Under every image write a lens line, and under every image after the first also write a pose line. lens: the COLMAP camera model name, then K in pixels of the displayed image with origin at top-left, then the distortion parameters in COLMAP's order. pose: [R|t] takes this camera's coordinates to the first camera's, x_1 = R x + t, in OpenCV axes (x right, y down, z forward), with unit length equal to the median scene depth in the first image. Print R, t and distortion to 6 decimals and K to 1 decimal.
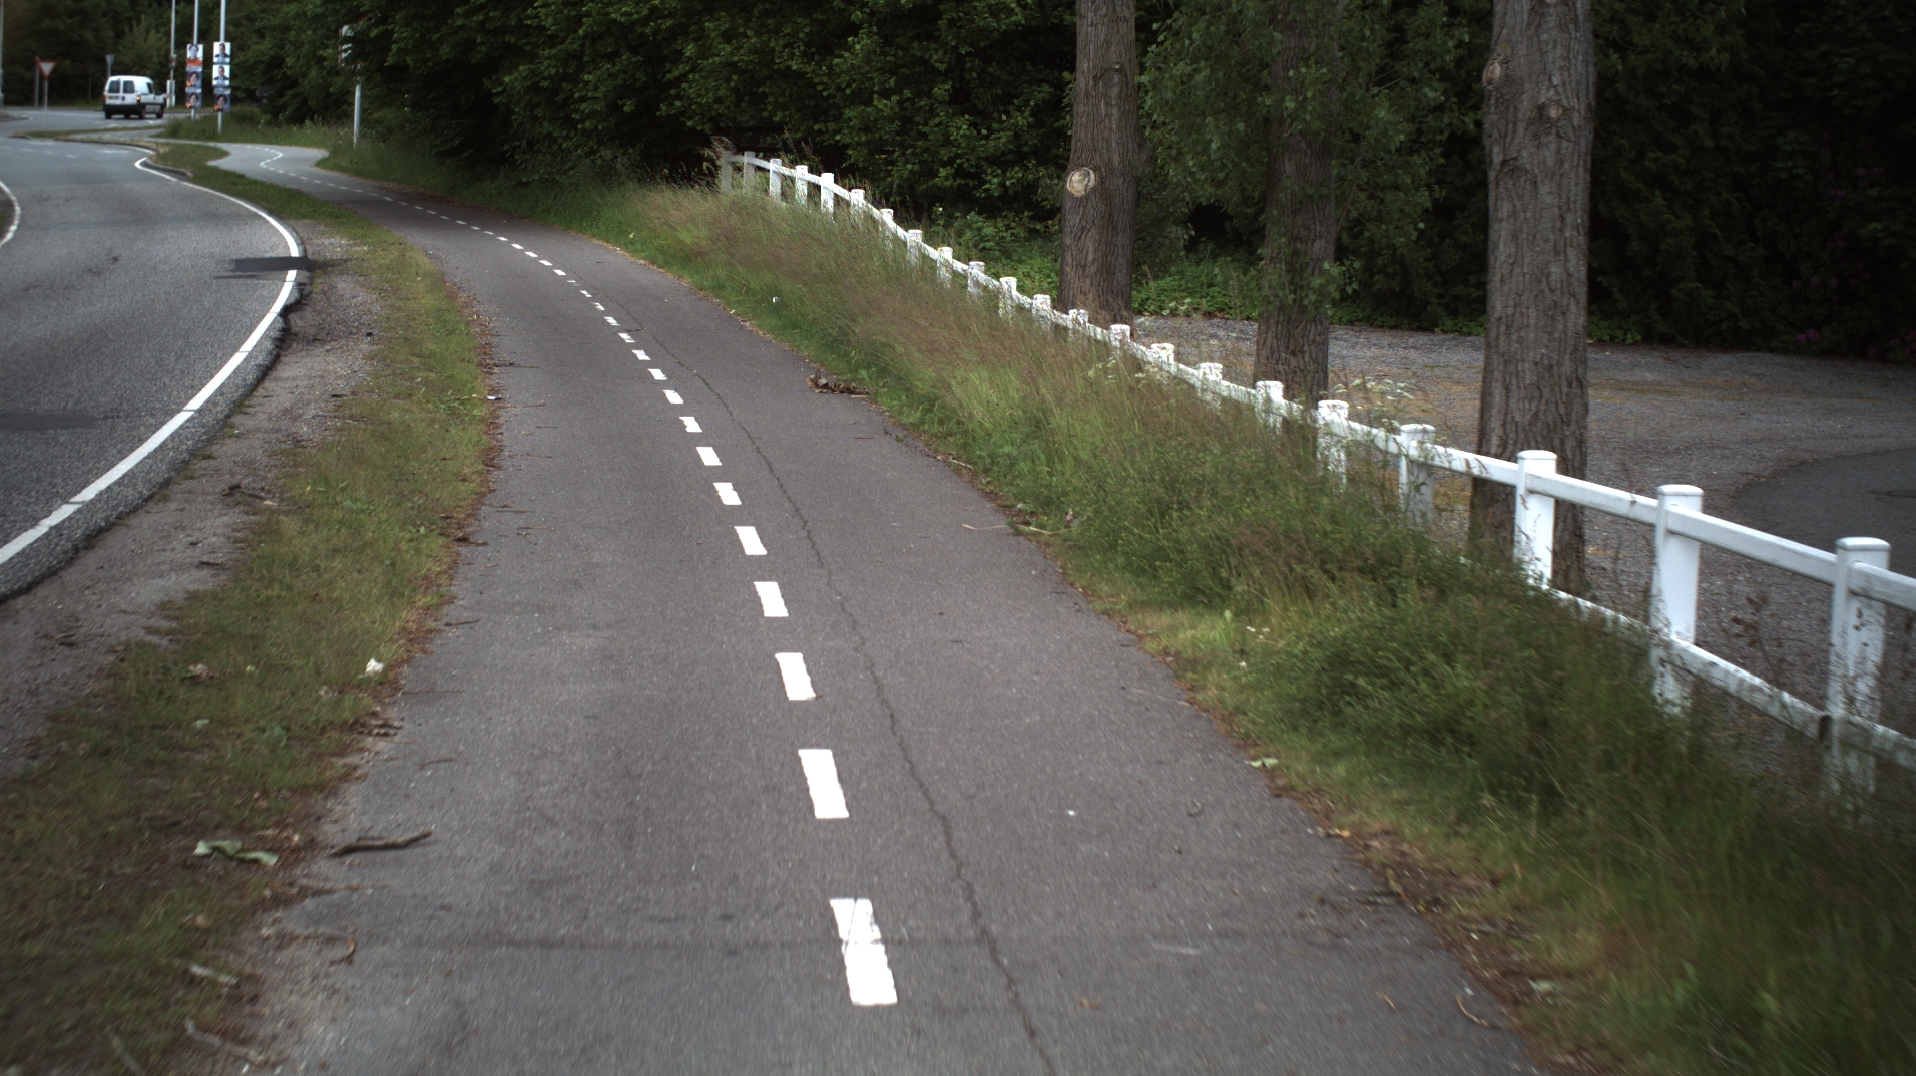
lens RADIAL K [[3564.2, 0, 958.0], [0, 3564.2, 538.0], [0, 0, 1]] dist [-0.271934, 0.206103]
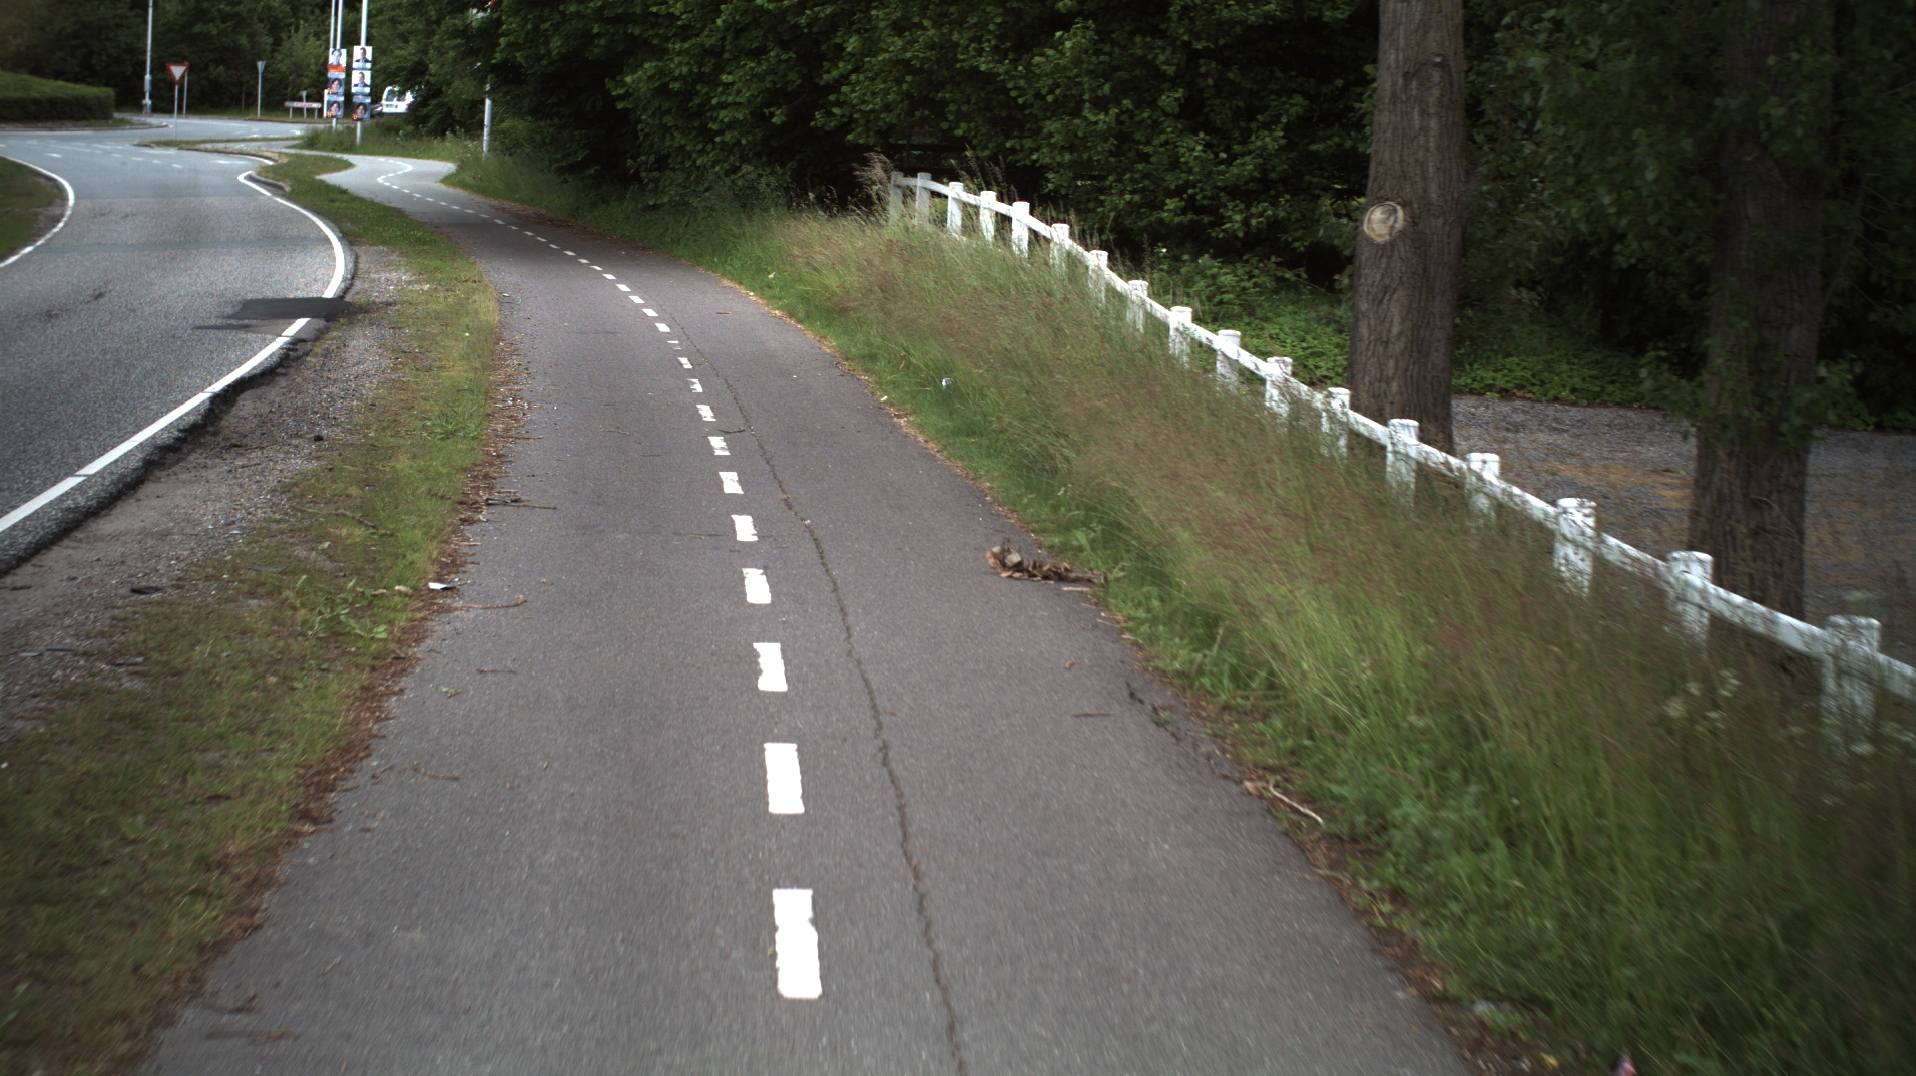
lens RADIAL K [[3564.2, 0, 958.0], [0, 3564.2, 538.0], [0, 0, 1]] dist [-0.271934, 0.206103]
pose [[0.998474, 0.021125, -0.051026, -0.009472], [-0.021518, 0.999743, -0.007164, -0.023599], [0.050861, 0.008251, 0.998672, 0.225977]]
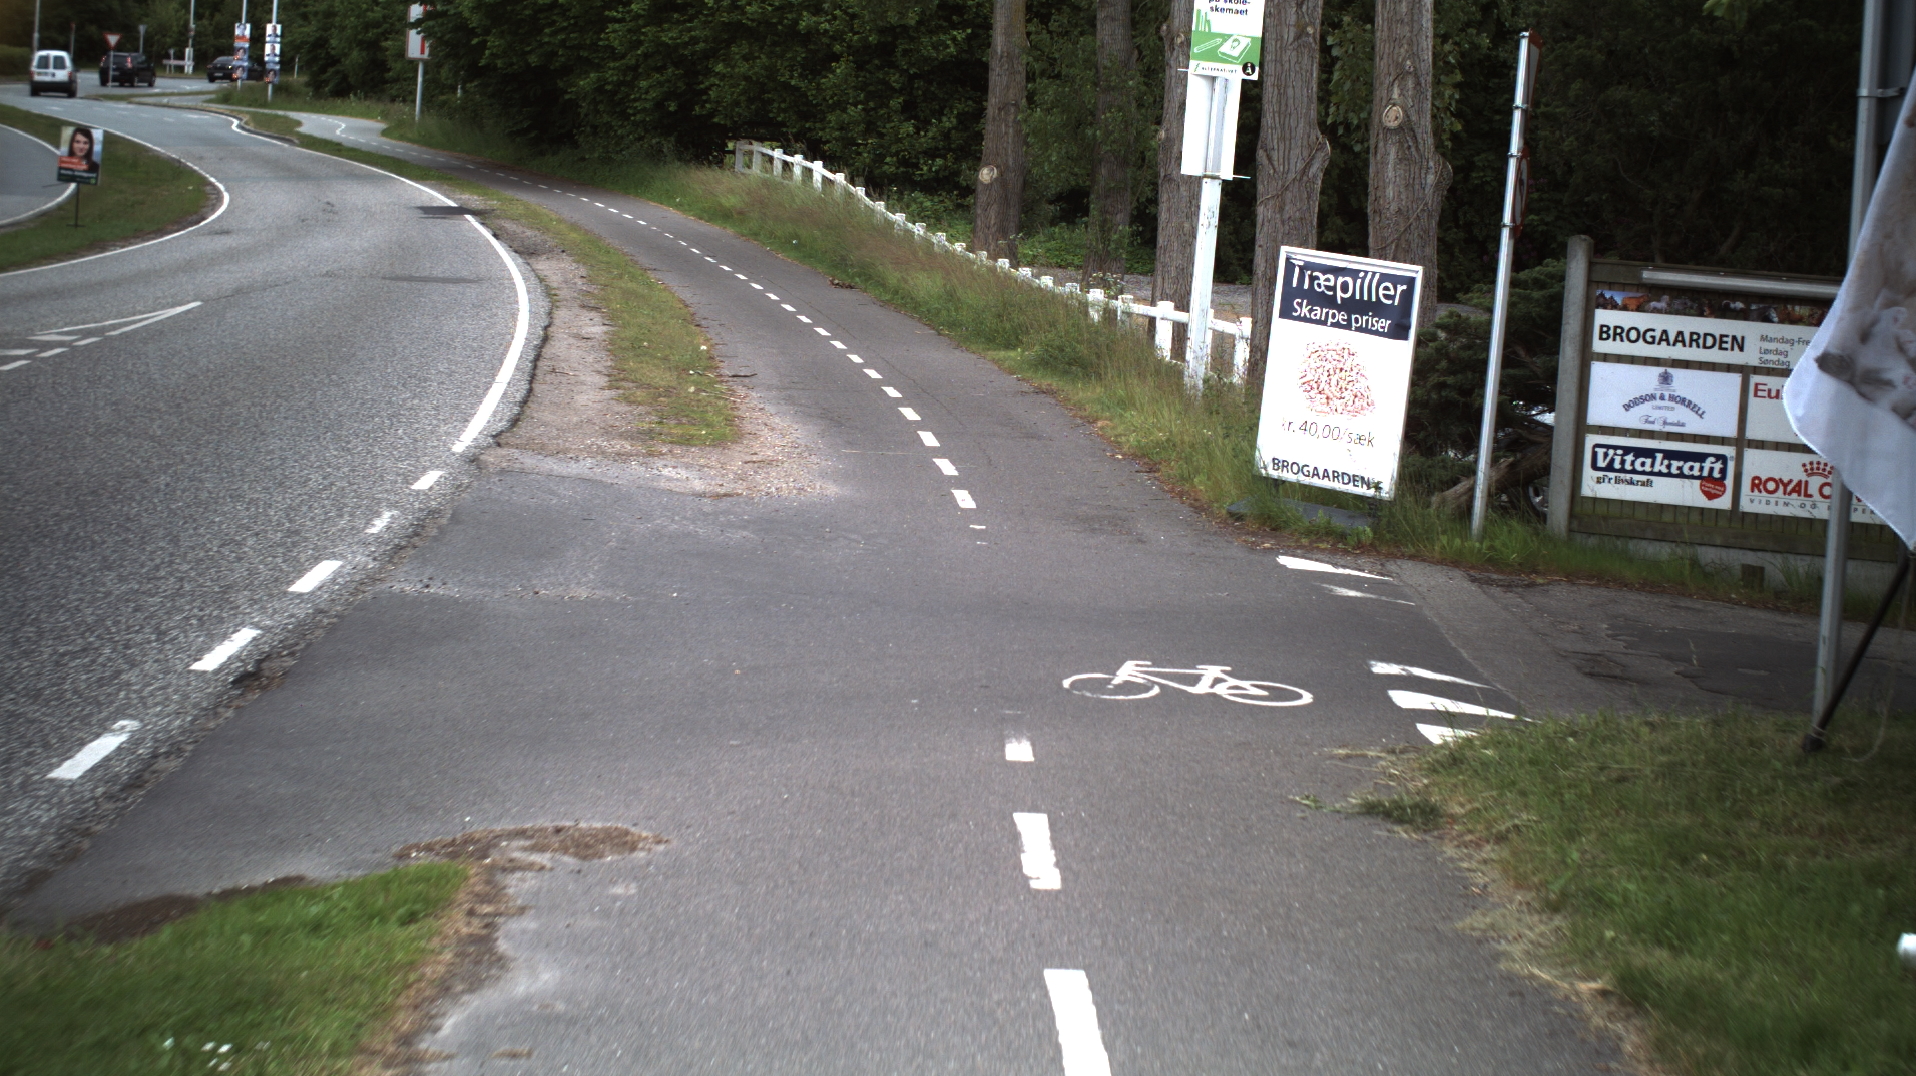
lens RADIAL K [[3564.2, 0, 958.0], [0, 3564.2, 538.0], [0, 0, 1]] dist [-0.271934, 0.206103]
pose [[0.999311, 0.030901, 0.020572, -0.005012], [-0.031019, 0.999504, 0.005458, 0.041408], [-0.020393, -0.006092, 0.999773, -0.451275]]
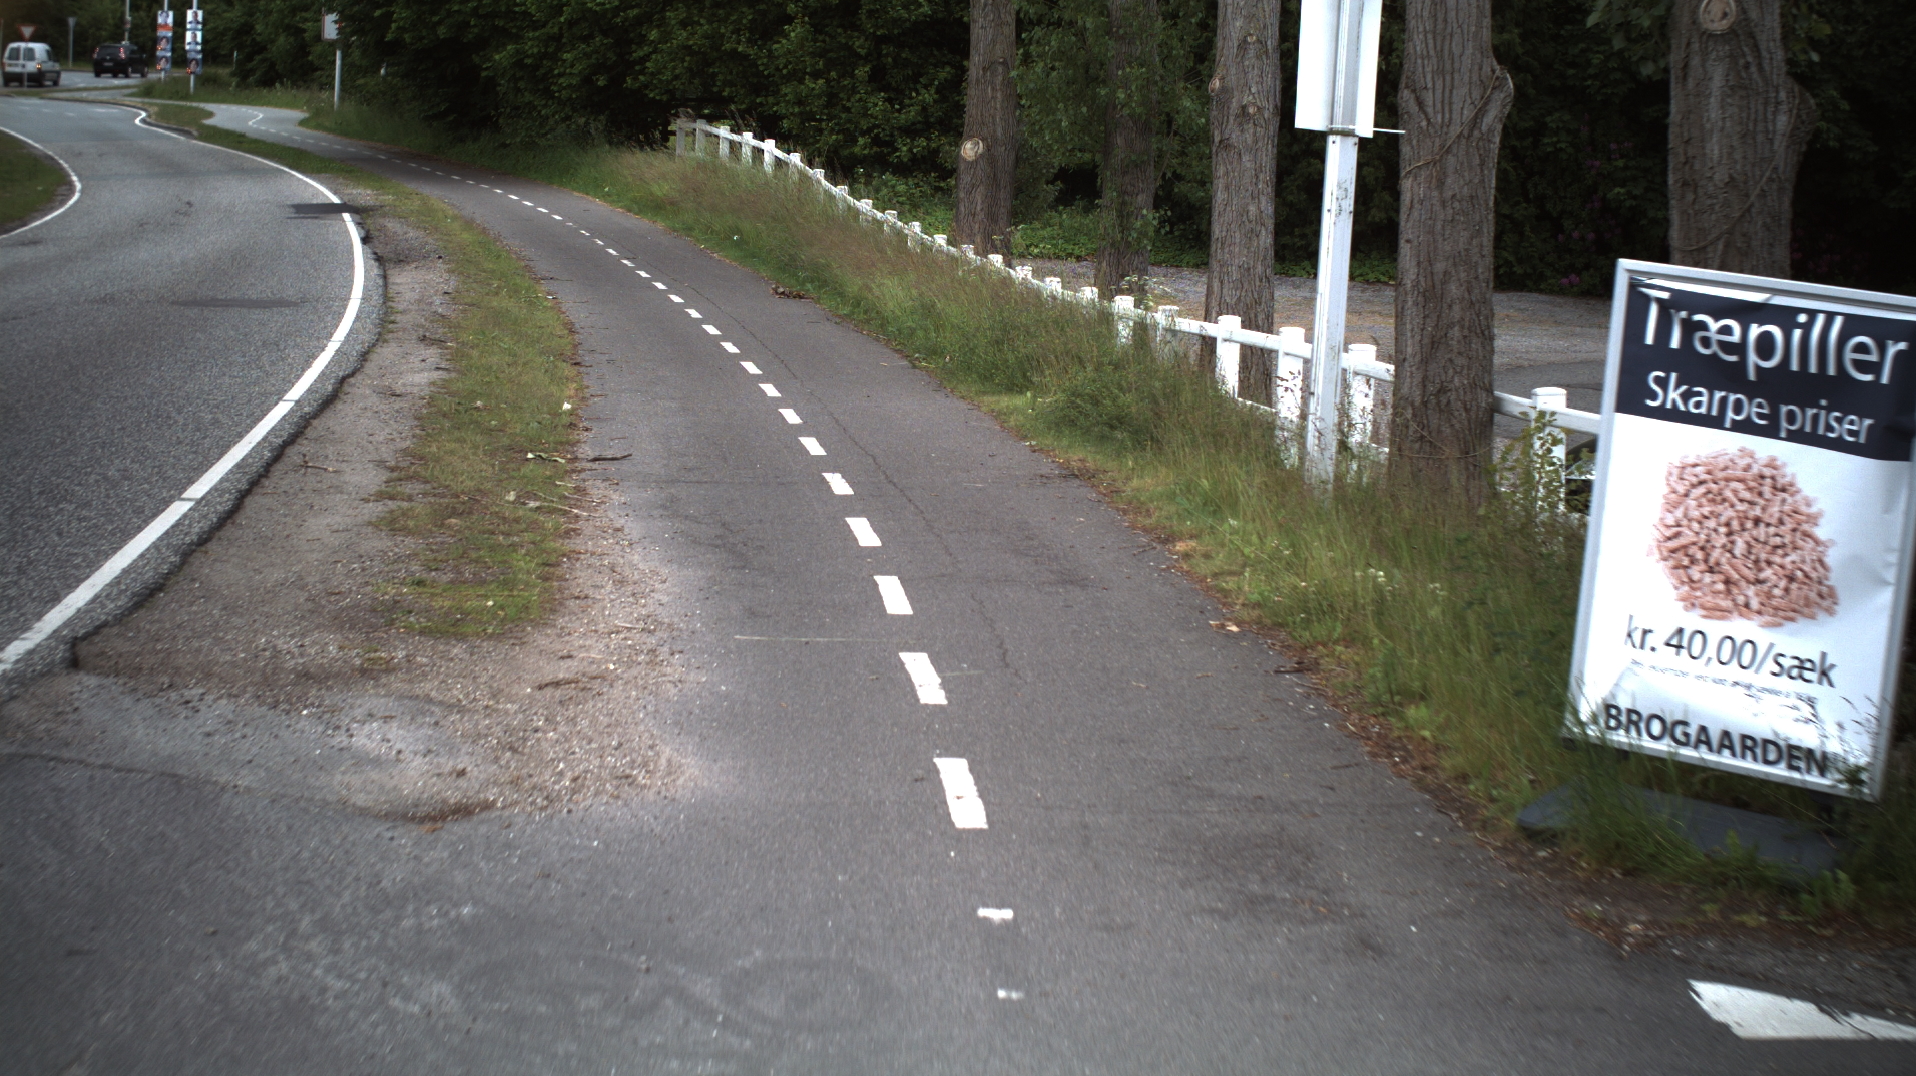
lens RADIAL K [[3564.2, 0, 958.0], [0, 3564.2, 538.0], [0, 0, 1]] dist [-0.271934, 0.206103]
pose [[0.999660, 0.008546, 0.024651, -0.000962], [-0.008798, 0.999910, 0.010118, 0.021676], [-0.024562, -0.010332, 0.999645, -0.225592]]
